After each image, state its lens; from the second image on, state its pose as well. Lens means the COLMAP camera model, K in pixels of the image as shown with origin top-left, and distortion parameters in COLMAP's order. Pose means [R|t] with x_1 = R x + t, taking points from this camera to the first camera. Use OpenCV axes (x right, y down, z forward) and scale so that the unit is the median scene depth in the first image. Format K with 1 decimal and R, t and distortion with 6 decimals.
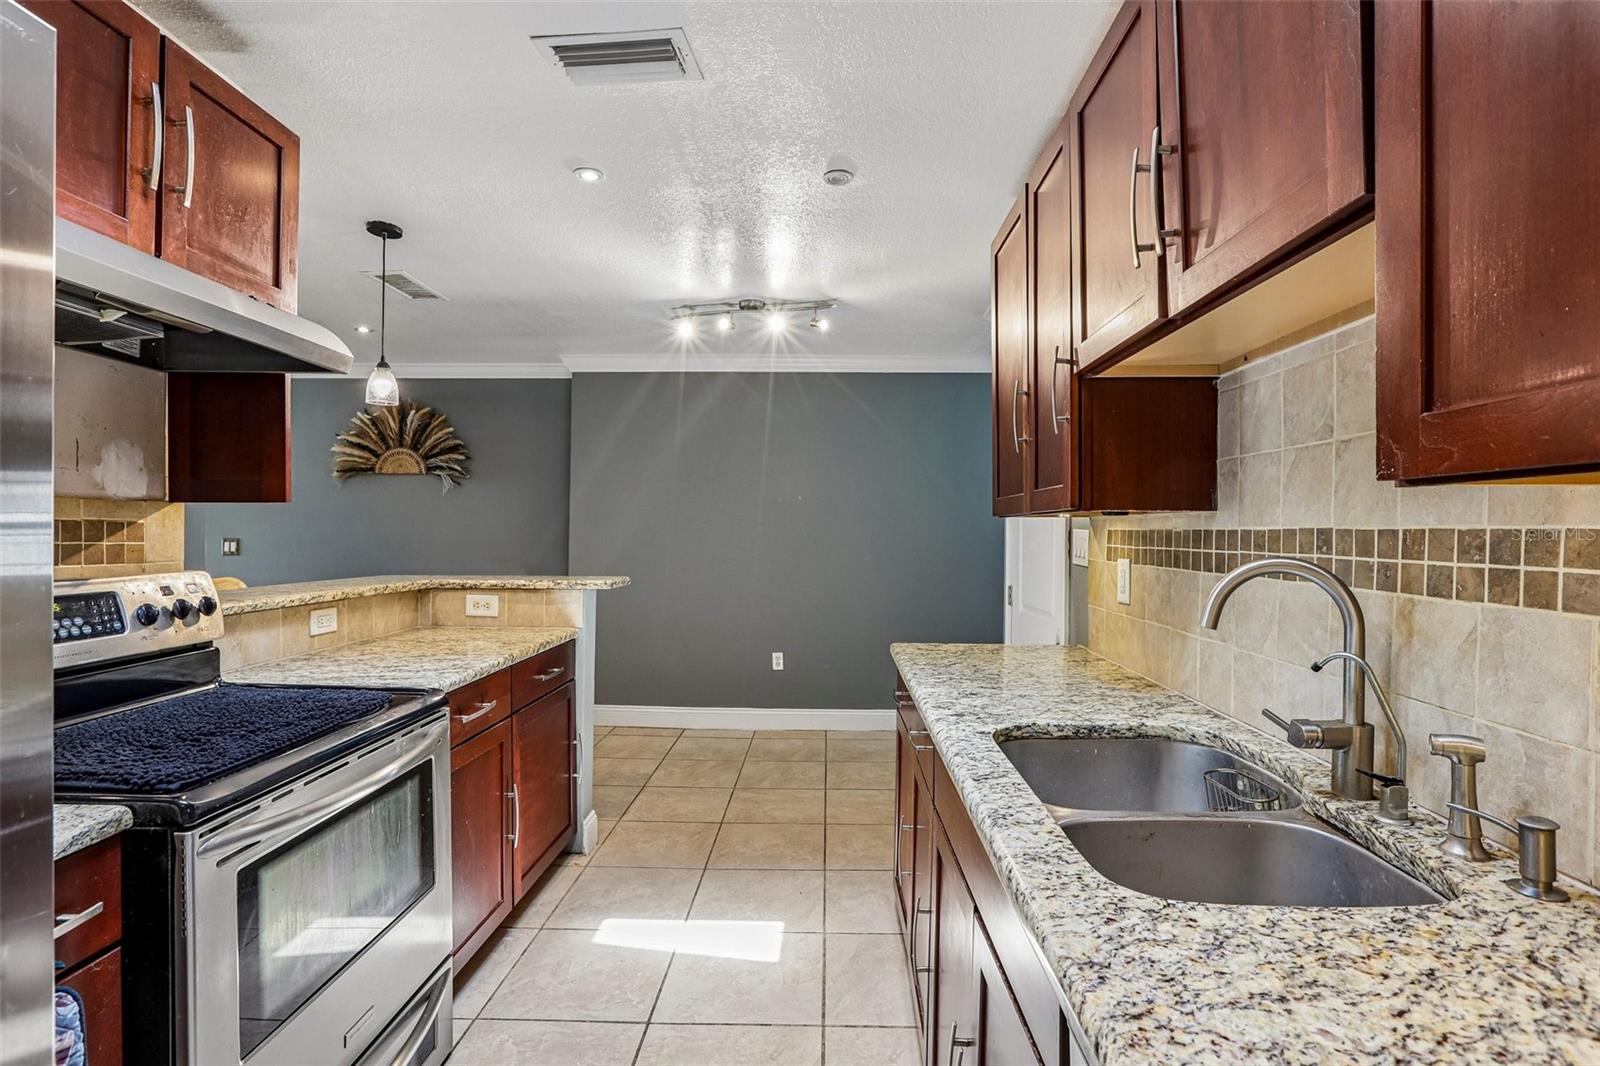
lens RADIAL K [[764.3, 0, 830.4], [0, 764.3, 537.1], [0, 0, 1]] dist [-0.036640, 0.017599]
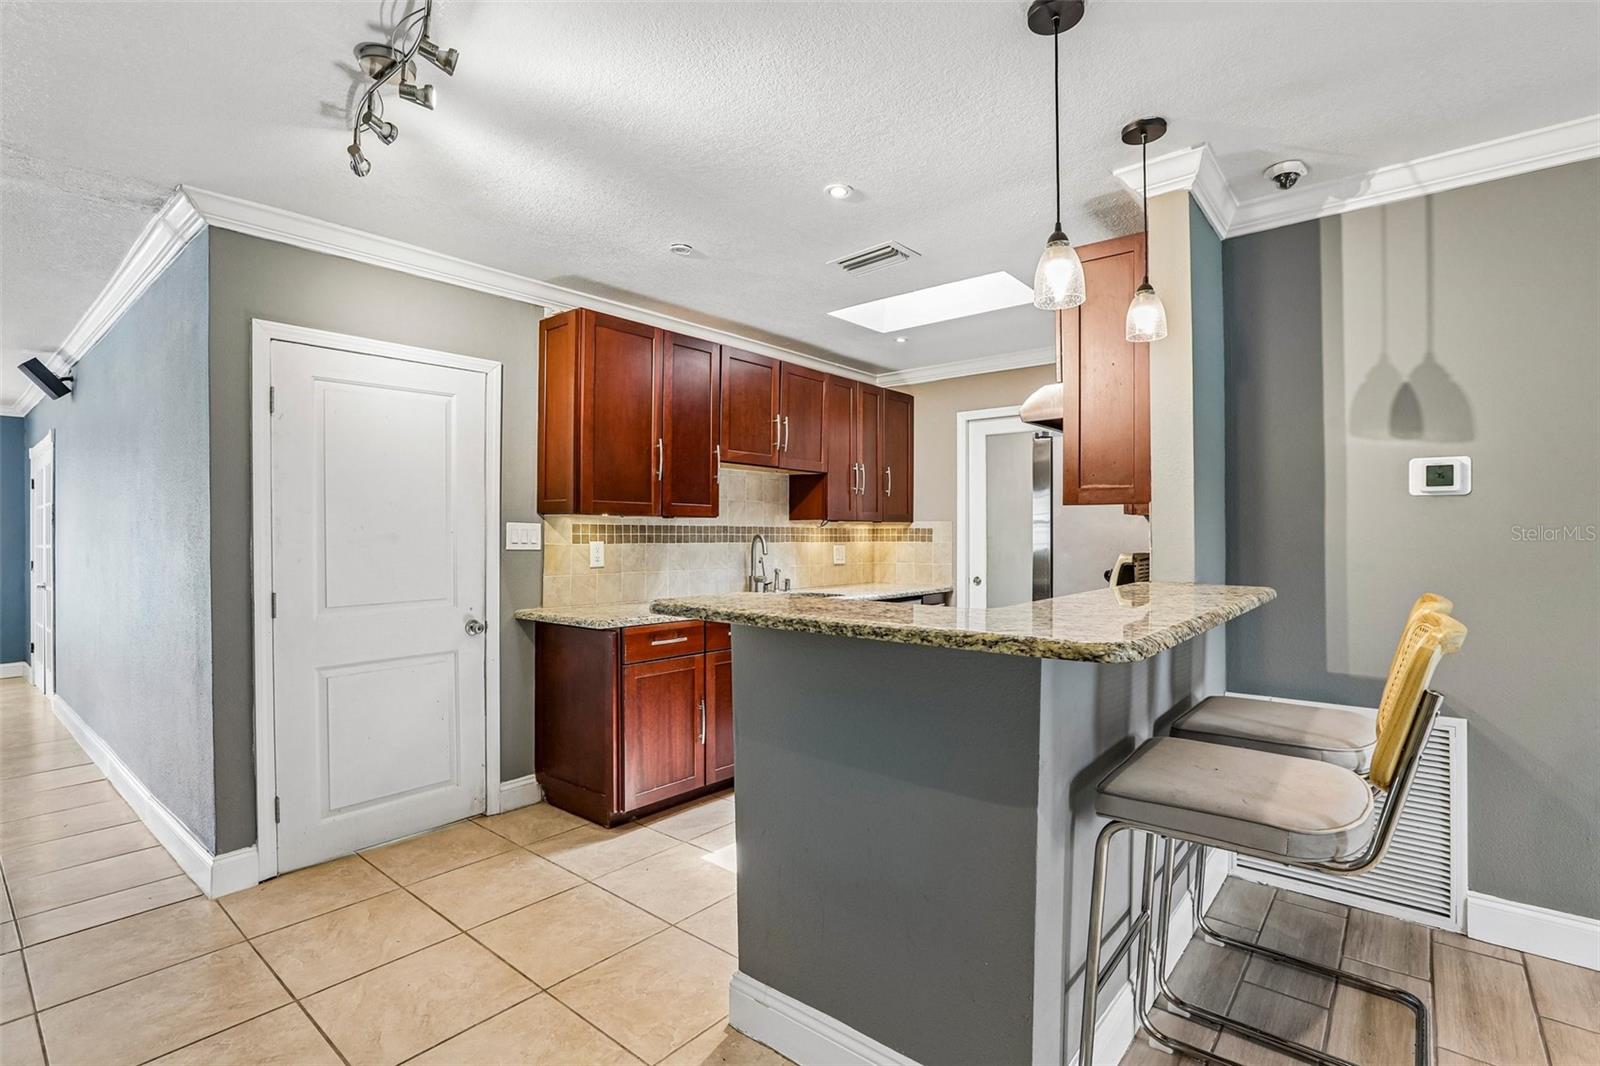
lens RADIAL K [[764.3, 0, 784.3], [0, 764.3, 535.5], [0, 0, 1]] dist [-0.036640, 0.017599]
pose [[-0.764984, -0.006930, 0.644012, -1.181156], [-0.001539, 0.999959, 0.008932, -0.000105], [-0.644047, 0.005841, -0.764963, 2.312453]]
